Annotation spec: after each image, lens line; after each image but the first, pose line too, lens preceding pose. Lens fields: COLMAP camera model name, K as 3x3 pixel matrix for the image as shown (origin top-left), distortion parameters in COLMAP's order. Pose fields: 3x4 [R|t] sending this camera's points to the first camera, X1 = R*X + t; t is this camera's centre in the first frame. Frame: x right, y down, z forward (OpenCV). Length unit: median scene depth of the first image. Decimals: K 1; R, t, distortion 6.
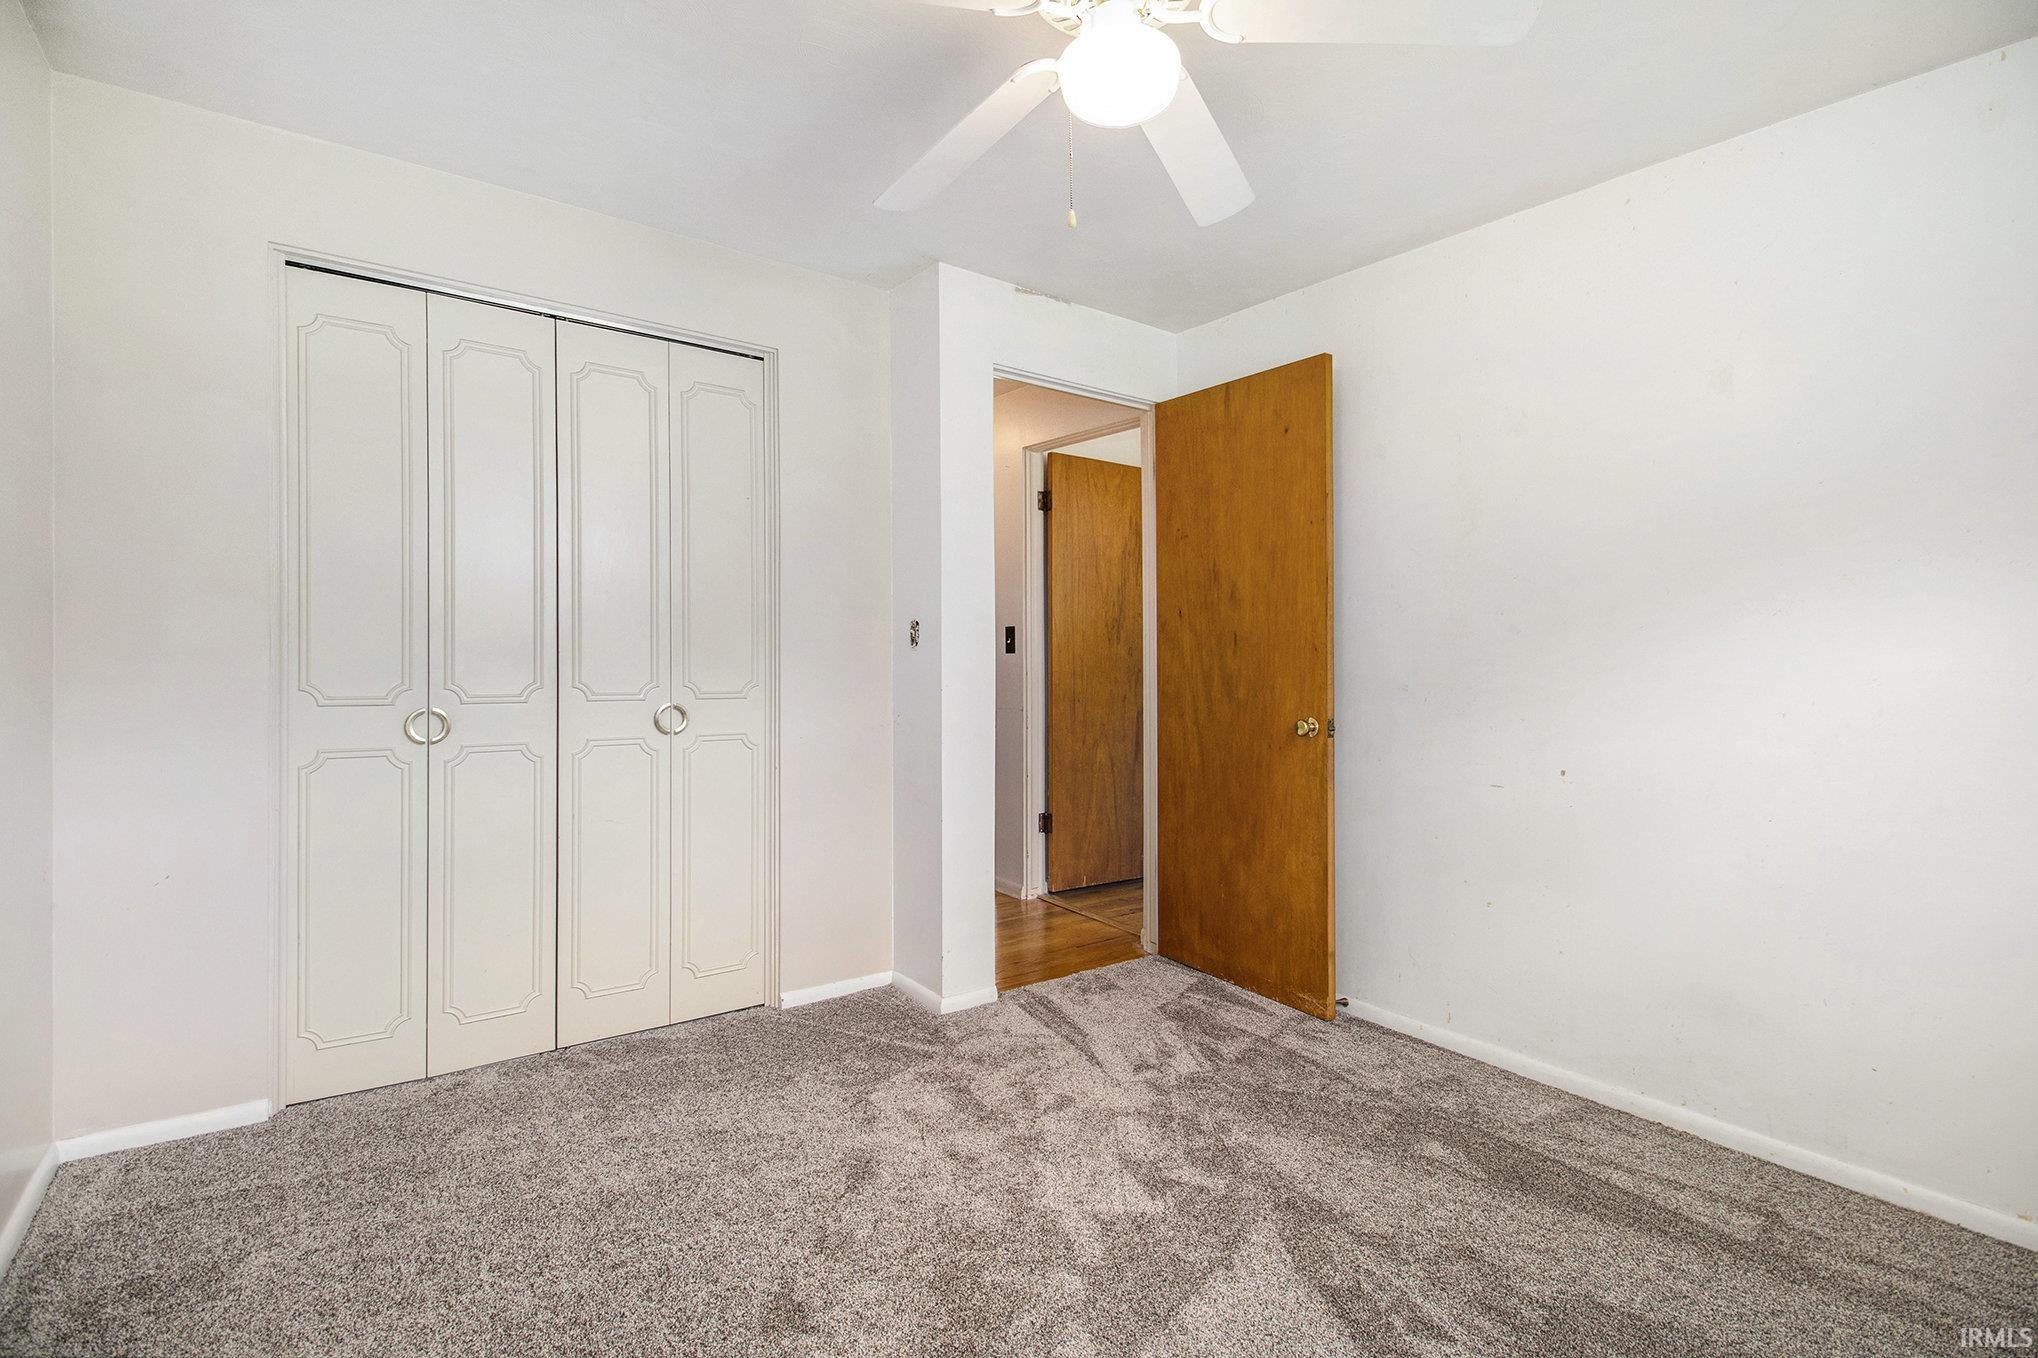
lens RADIAL K [[962.5, 0, 1019.1], [0, 962.5, 652.9], [0, 0, 1]] dist [0.000435, -0.014833]
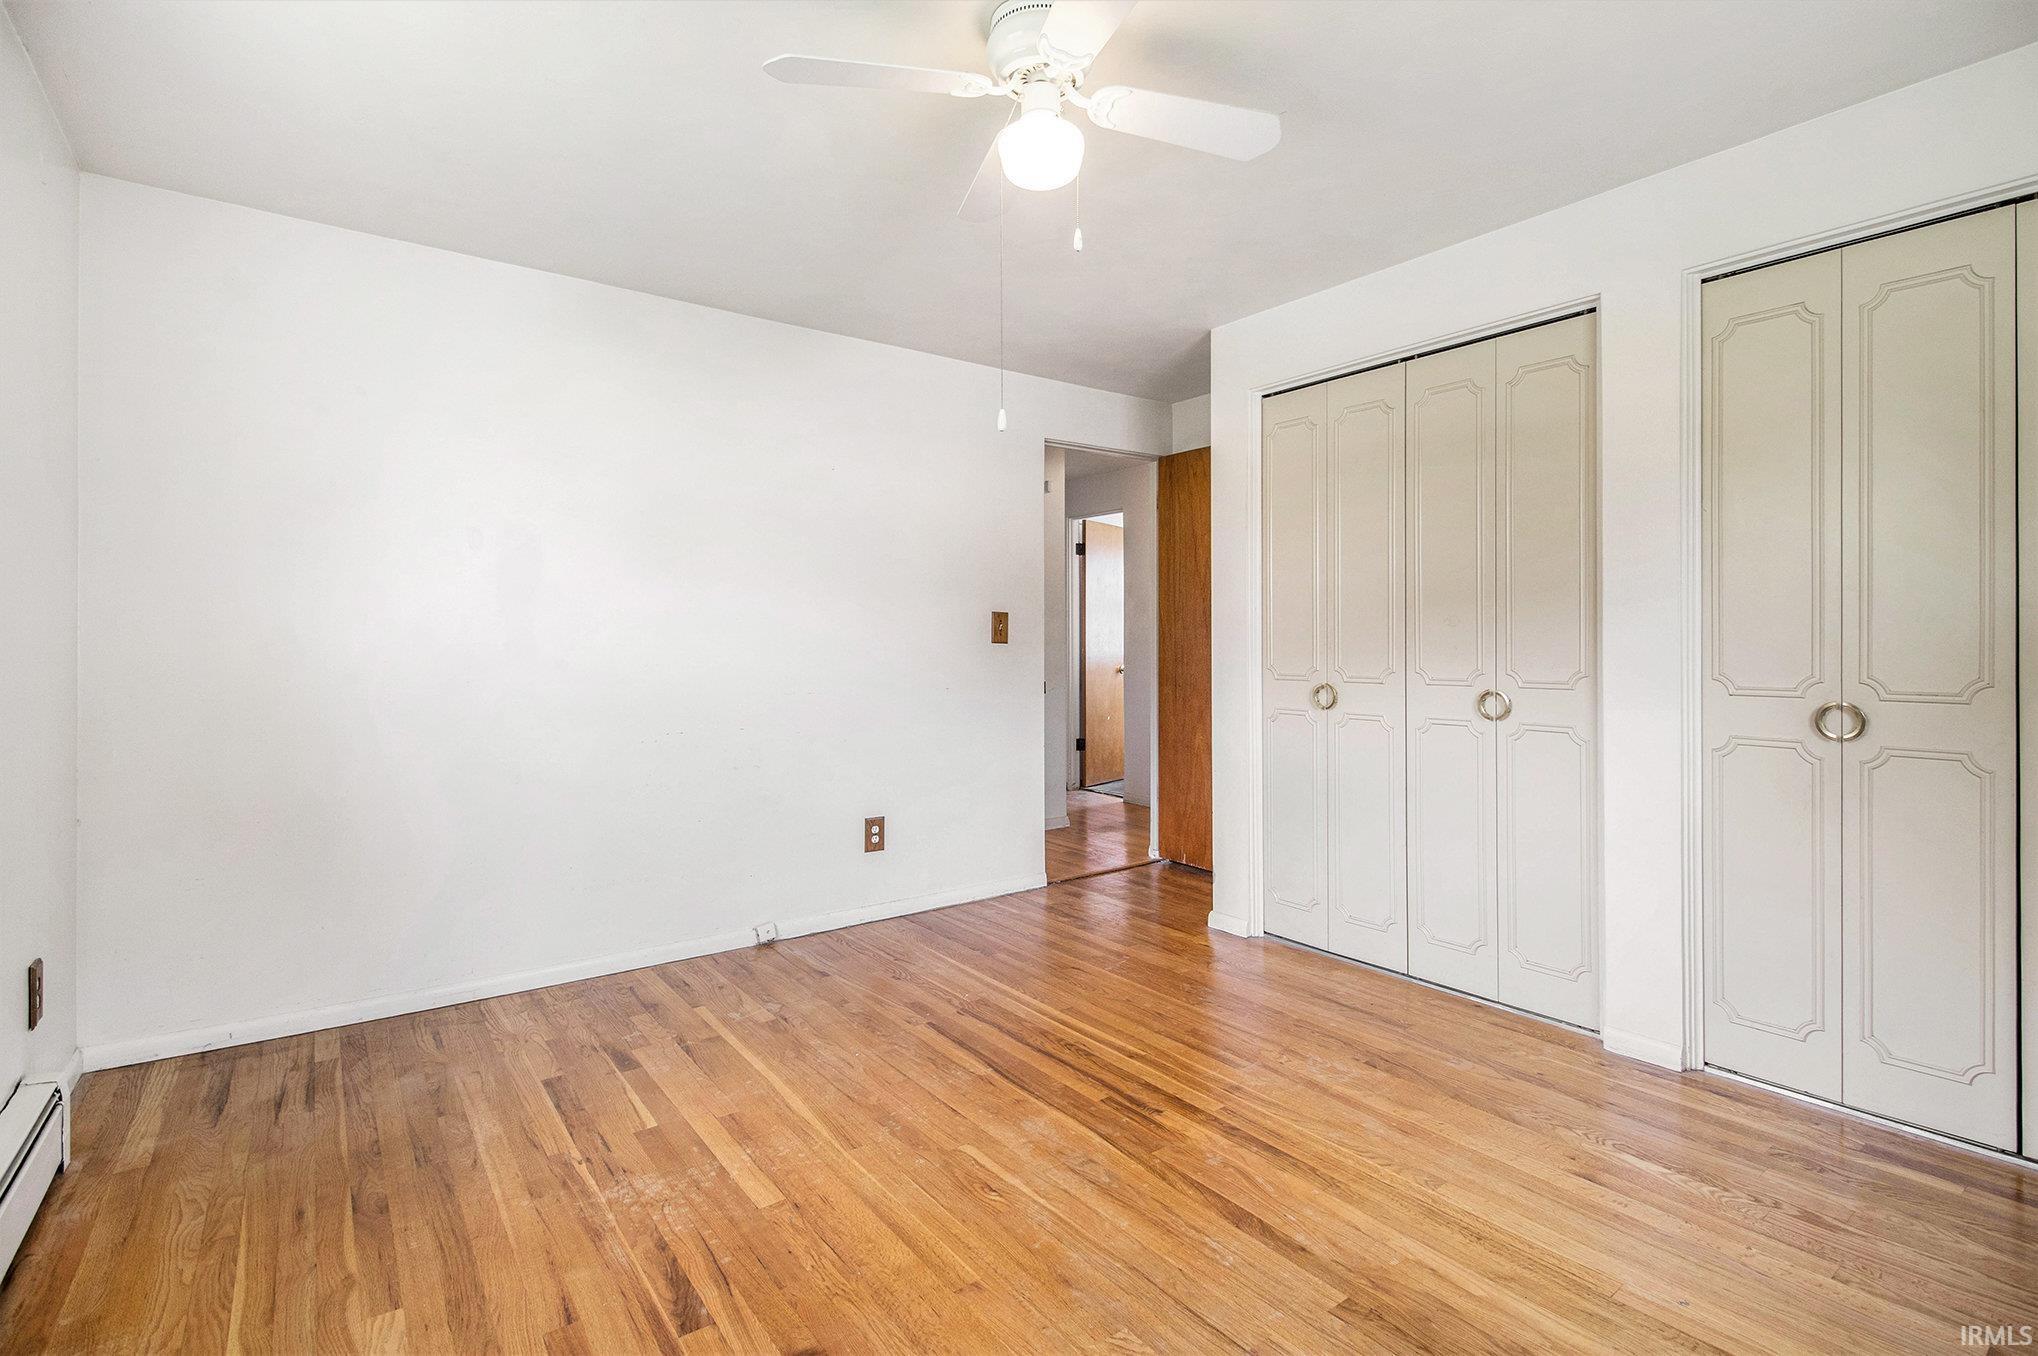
lens RADIAL K [[962.5, 0, 1019.1], [0, 962.5, 651.9], [0, 0, 1]] dist [0.000435, -0.014833]
pose [[-0.007261, -0.002974, -0.999969, 0.477091], [0.008527, 0.999959, -0.003036, 0.006783], [0.999937, -0.008548, -0.007235, 0.359974]]
